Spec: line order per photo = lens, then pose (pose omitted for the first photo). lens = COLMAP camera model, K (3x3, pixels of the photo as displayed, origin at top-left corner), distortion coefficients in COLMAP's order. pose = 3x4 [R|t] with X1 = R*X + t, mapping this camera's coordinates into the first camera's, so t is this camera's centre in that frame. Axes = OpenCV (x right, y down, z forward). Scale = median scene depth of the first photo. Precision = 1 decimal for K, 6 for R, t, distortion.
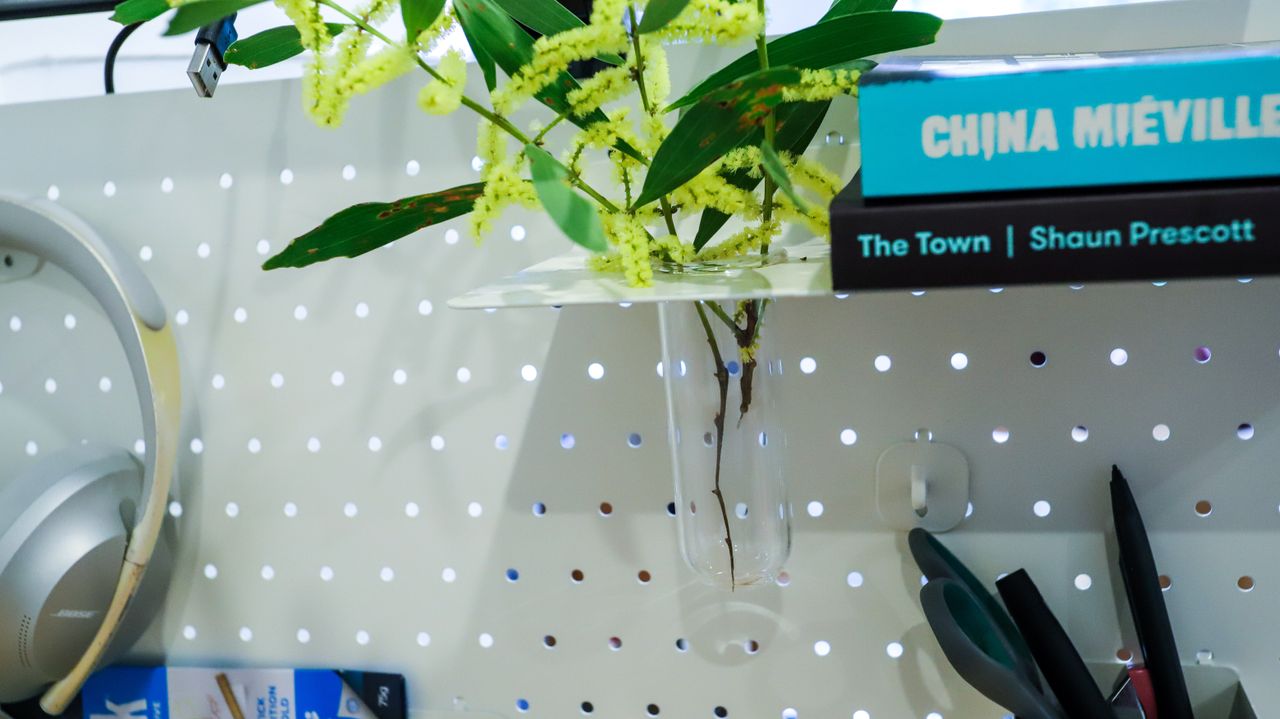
lens RADIAL K [[1370.7, 0, 640.0], [0, 1370.7, 359.5], [0, 0, 1]] dist [-0.002202, -0.028339]
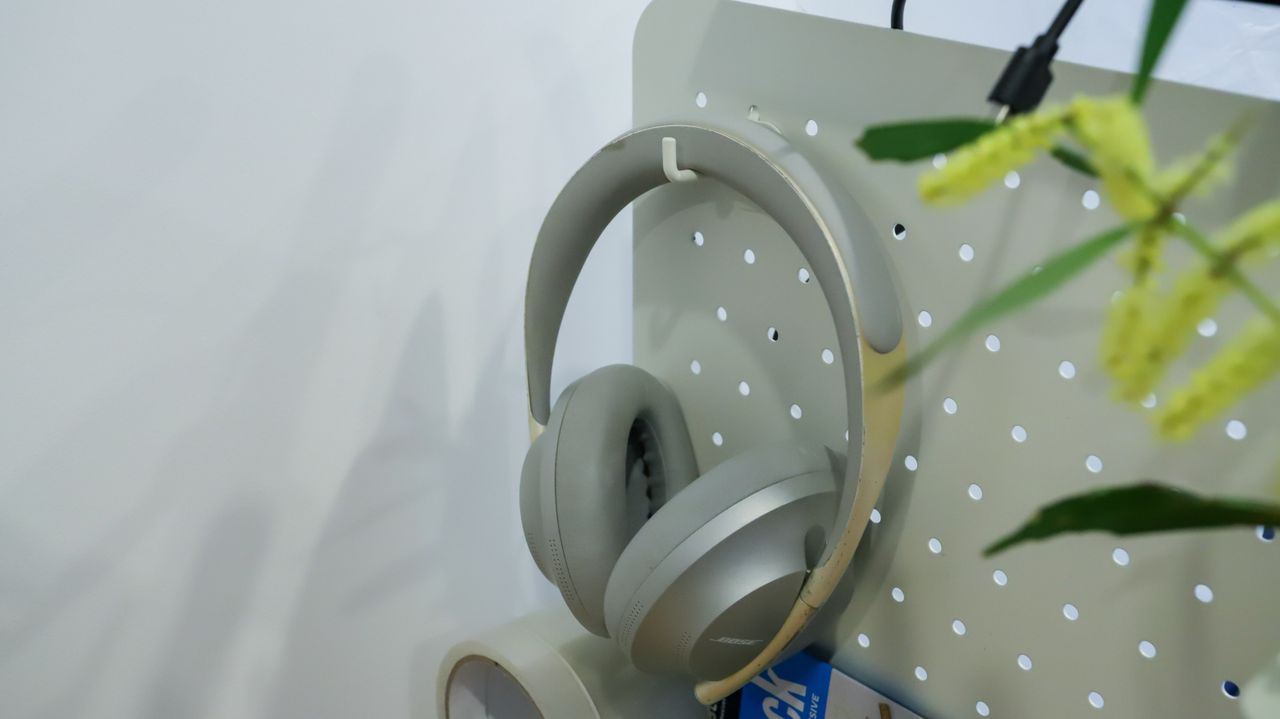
lens RADIAL K [[1370.7, 0, 640.0], [0, 1370.7, 359.5], [0, 0, 1]] dist [-0.002202, -0.028339]
pose [[0.826767, 0.289079, -0.482586, -0.128273], [-0.136782, 0.935422, 0.326002, -0.424416], [0.545662, -0.203518, 0.812917, 0.414884]]
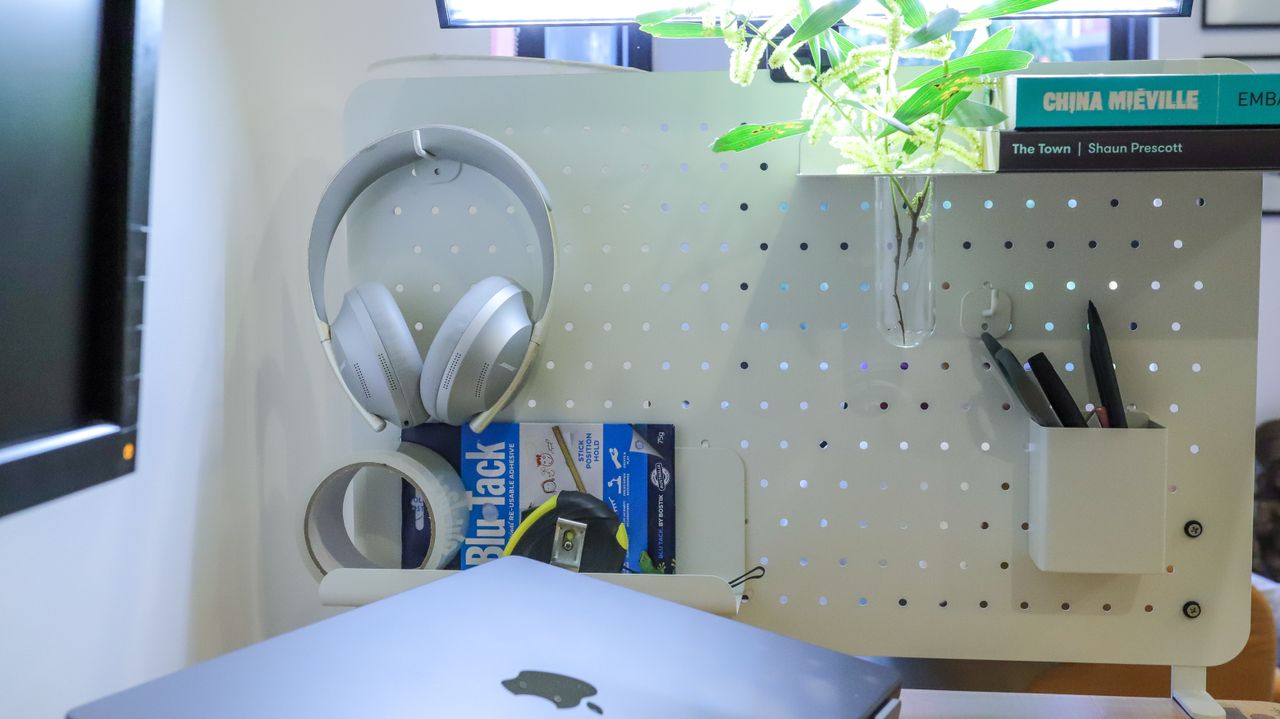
lens RADIAL K [[1370.7, 0, 640.0], [0, 1370.7, 359.5], [0, 0, 1]] dist [-0.002202, -0.028339]
pose [[0.991395, 0.049893, 0.121024, -0.708421], [-0.041985, 0.996867, -0.067032, 0.443039], [-0.123989, 0.061374, 0.990384, -1.138657]]
